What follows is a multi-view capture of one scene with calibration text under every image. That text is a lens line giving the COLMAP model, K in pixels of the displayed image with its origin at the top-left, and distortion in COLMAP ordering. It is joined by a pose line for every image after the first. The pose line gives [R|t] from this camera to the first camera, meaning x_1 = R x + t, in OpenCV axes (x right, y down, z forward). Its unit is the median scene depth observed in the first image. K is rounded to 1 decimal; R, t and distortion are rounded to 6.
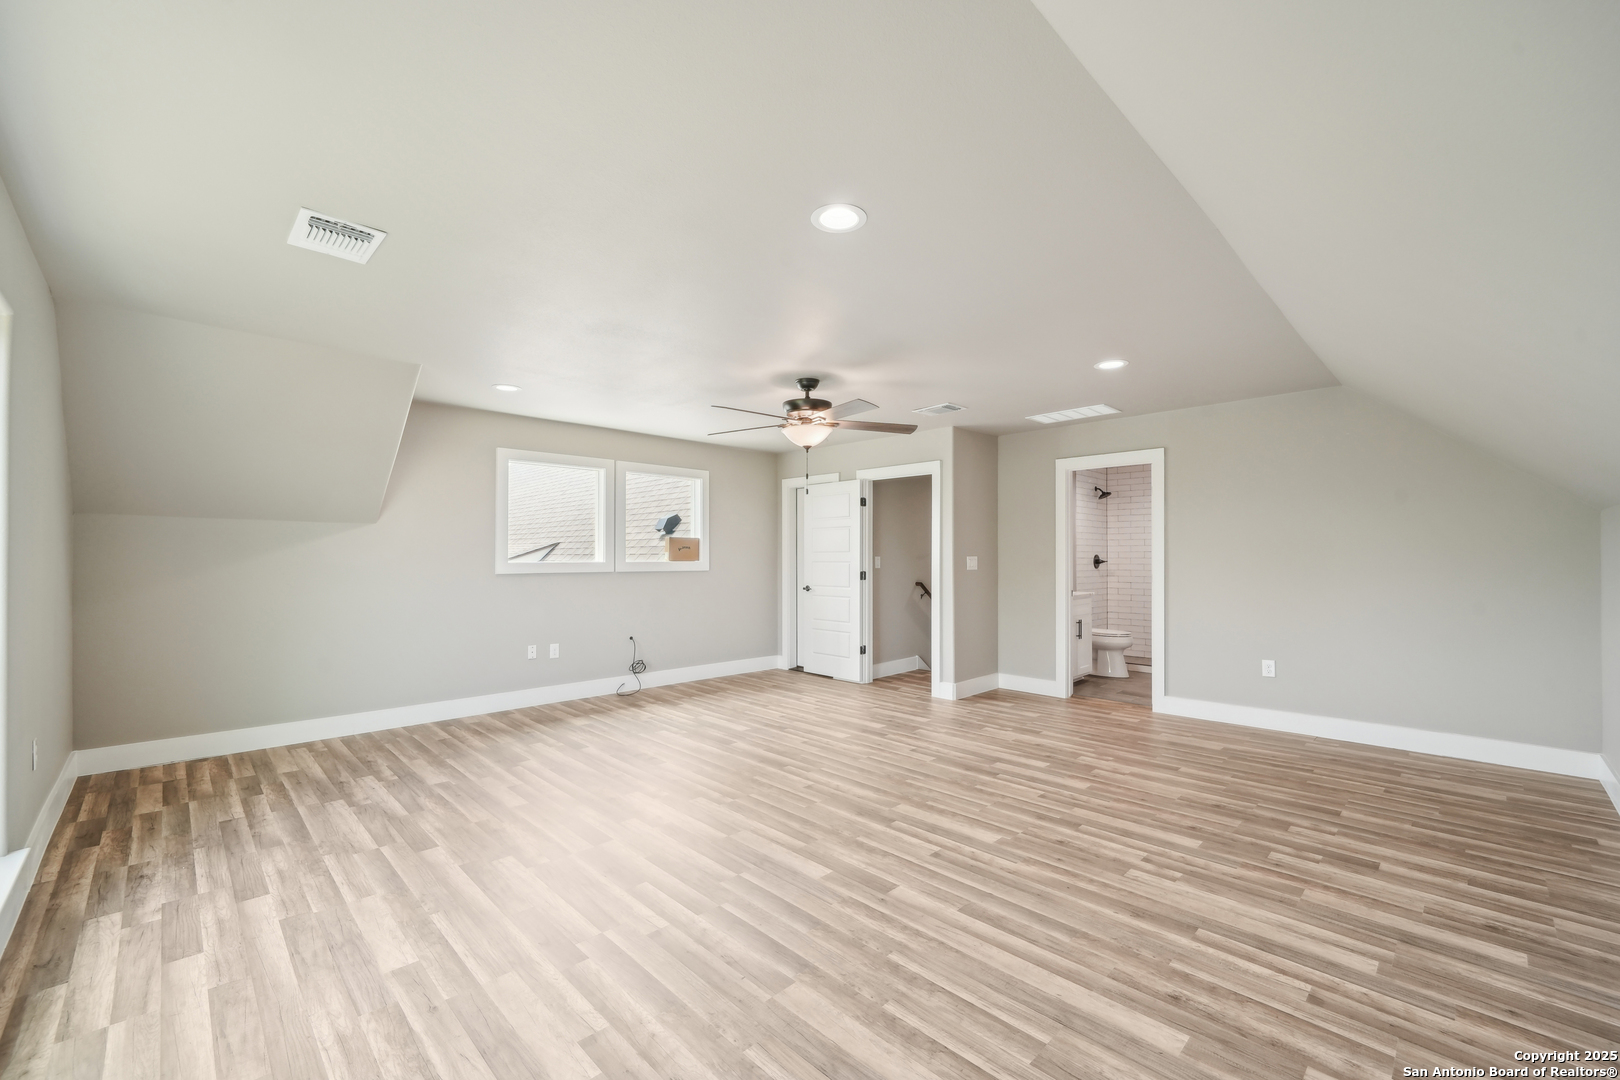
lens RADIAL K [[659.4, 0, 809.5], [0, 659.4, 557.0], [0, 0, 1]] dist [0.000097, -0.000018]
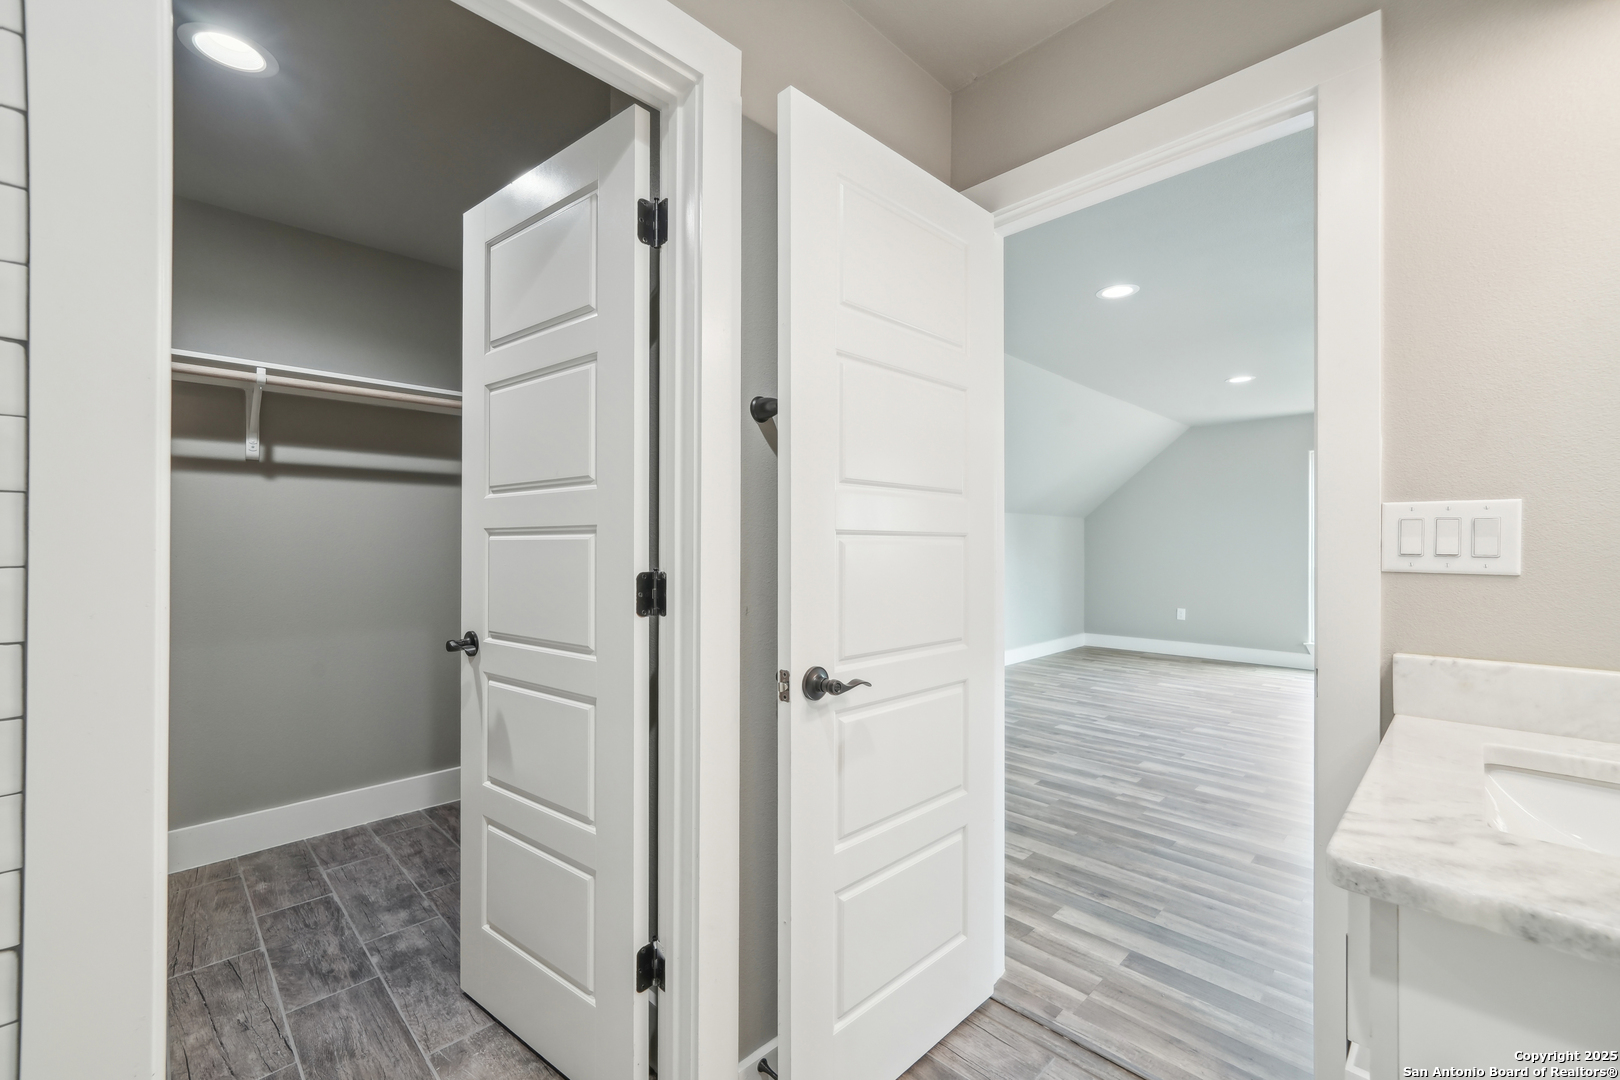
lens RADIAL K [[670.6, 0, 810.0], [0, 670.6, 540.0], [0, 0, 1]] dist [-0.001862, -0.000086]
pose [[-0.999959, 0.003600, -0.008334, 0.874318], [0.003647, 0.999978, -0.005615, 0.016877], [0.008313, -0.005645, -0.999950, 1.890698]]
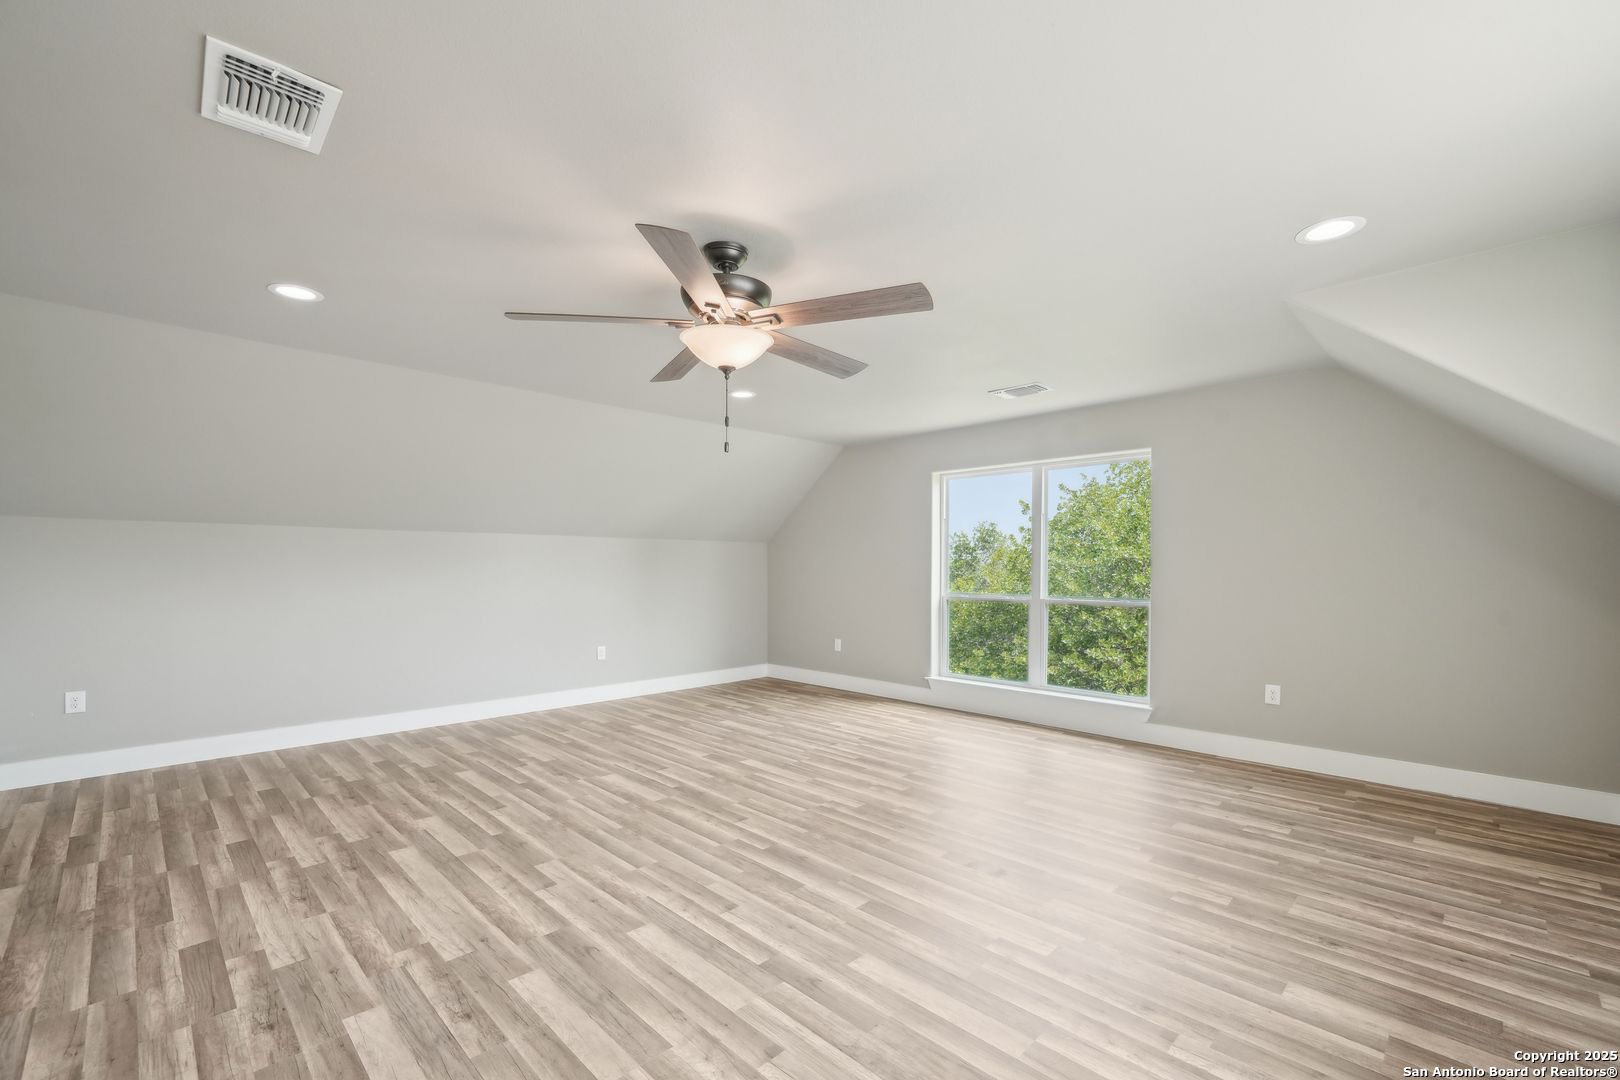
lens RADIAL K [[684.2, 0, 810.0], [0, 684.2, 540.0], [0, 0, 1]] dist [0.000548, -0.000110]
pose [[-0.999863, -0.003424, -0.016164, -0.072161], [-0.002818, 0.999299, -0.037323, 0.009295], [0.016280, -0.037273, -0.999173, 1.827707]]
